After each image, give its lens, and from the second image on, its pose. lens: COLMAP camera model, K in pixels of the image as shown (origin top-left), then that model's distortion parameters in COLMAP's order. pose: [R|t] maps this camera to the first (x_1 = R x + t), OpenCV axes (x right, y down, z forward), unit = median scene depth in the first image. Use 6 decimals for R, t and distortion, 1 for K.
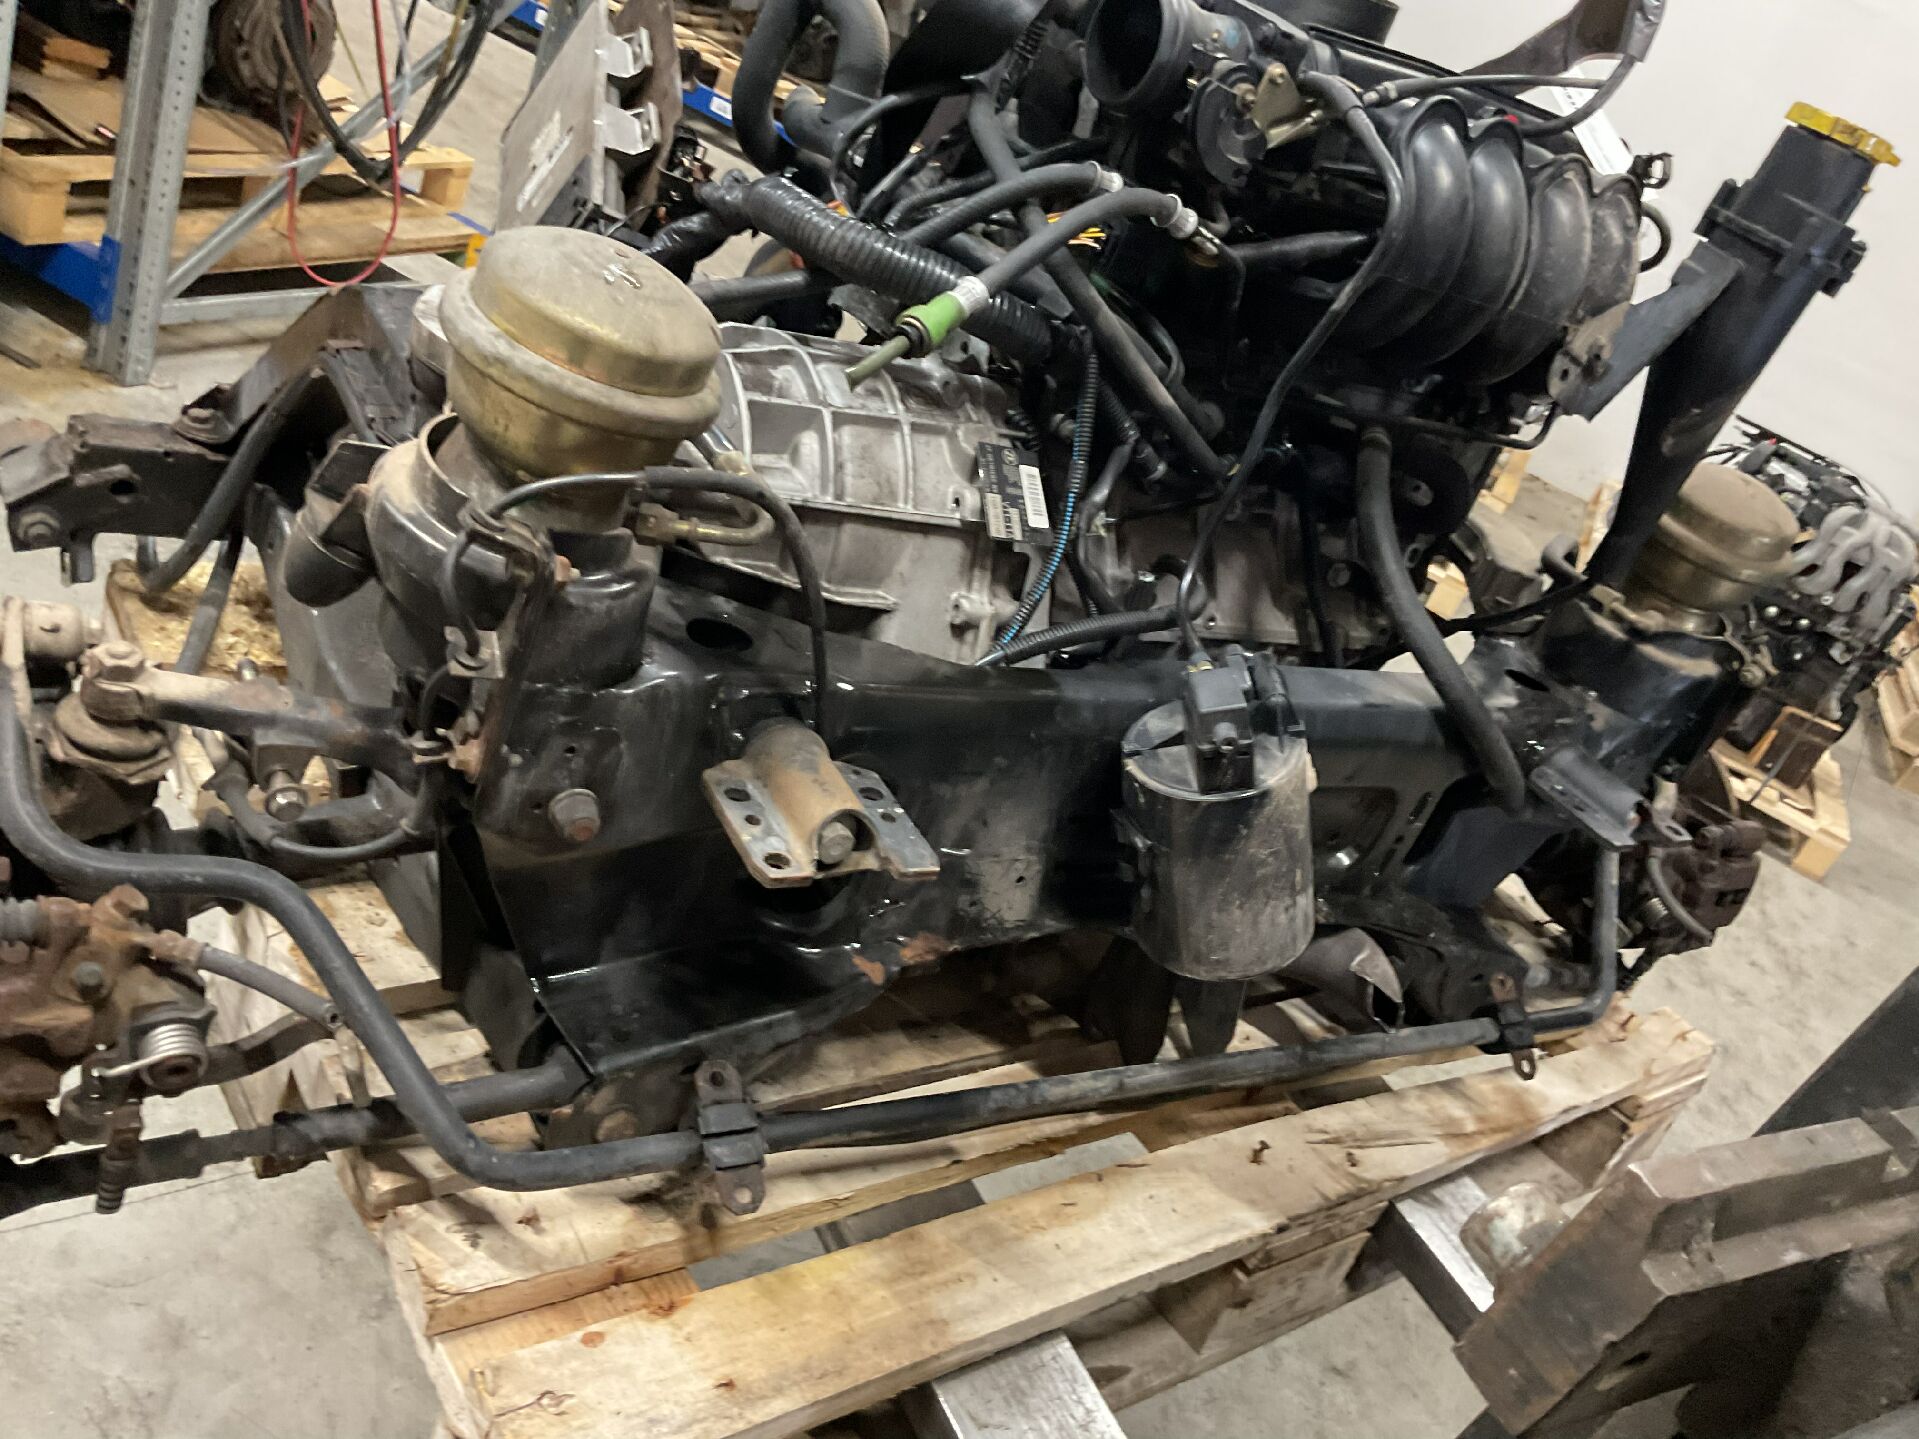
lens RADIAL K [[1580.4, 0, 942.6], [0, 1580.4, 715.3], [0, 0, 1]] dist [0.058307, -0.106334]
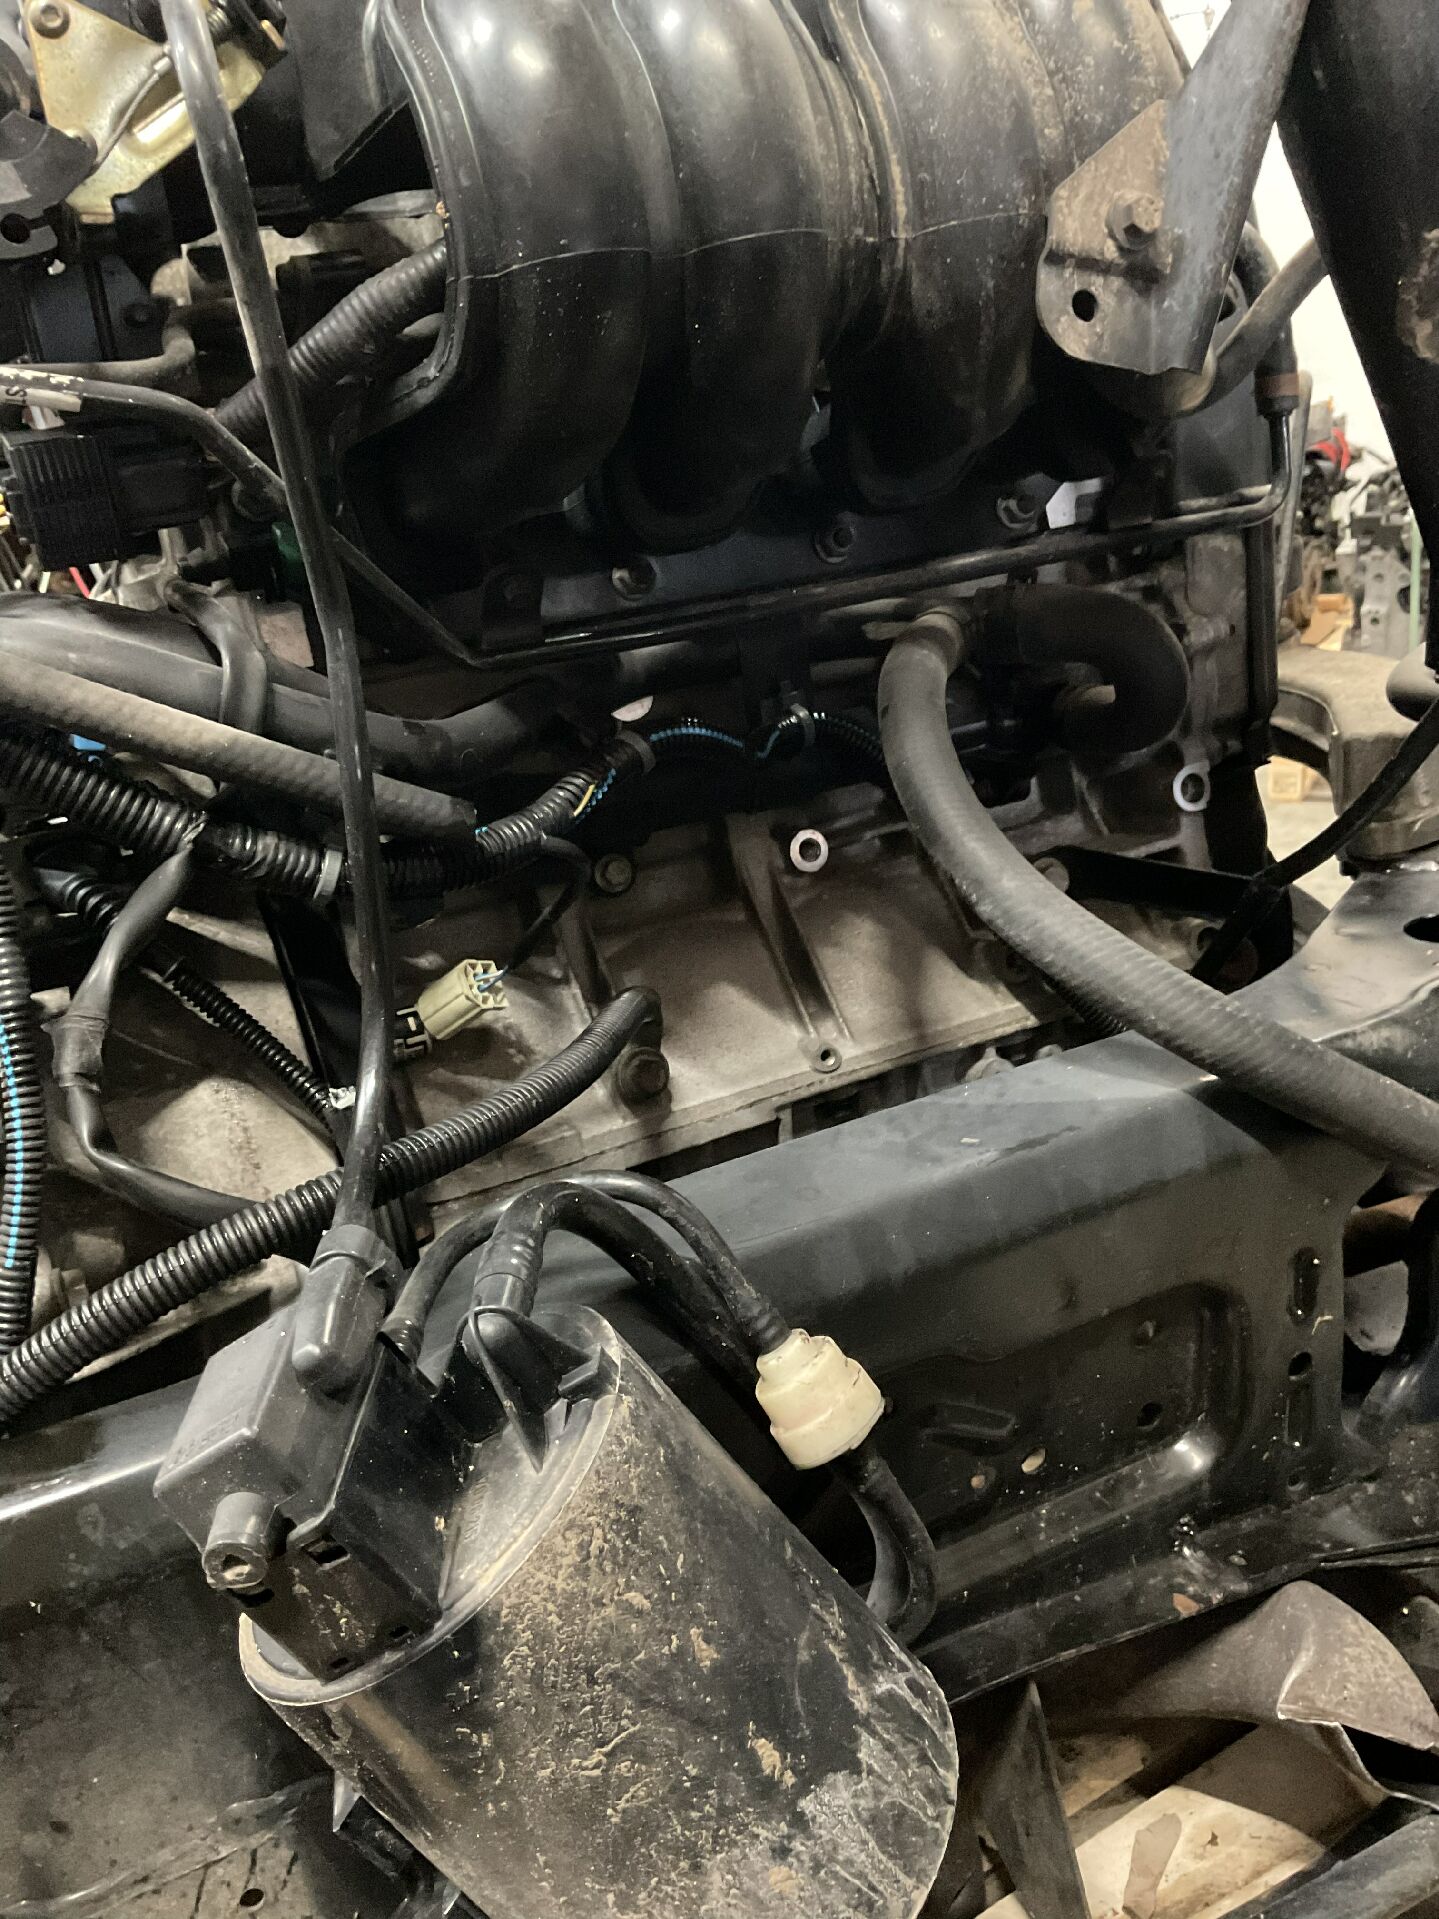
lens RADIAL K [[1580.4, 0, 713.0], [0, 1580.4, 951.5], [0, 0, 1]] dist [0.058307, -0.106334]
pose [[0.887340, -0.397602, -0.233537, 0.331883], [0.355692, 0.912497, -0.202070, 0.003034], [0.293445, 0.096237, 0.951120, 0.567516]]
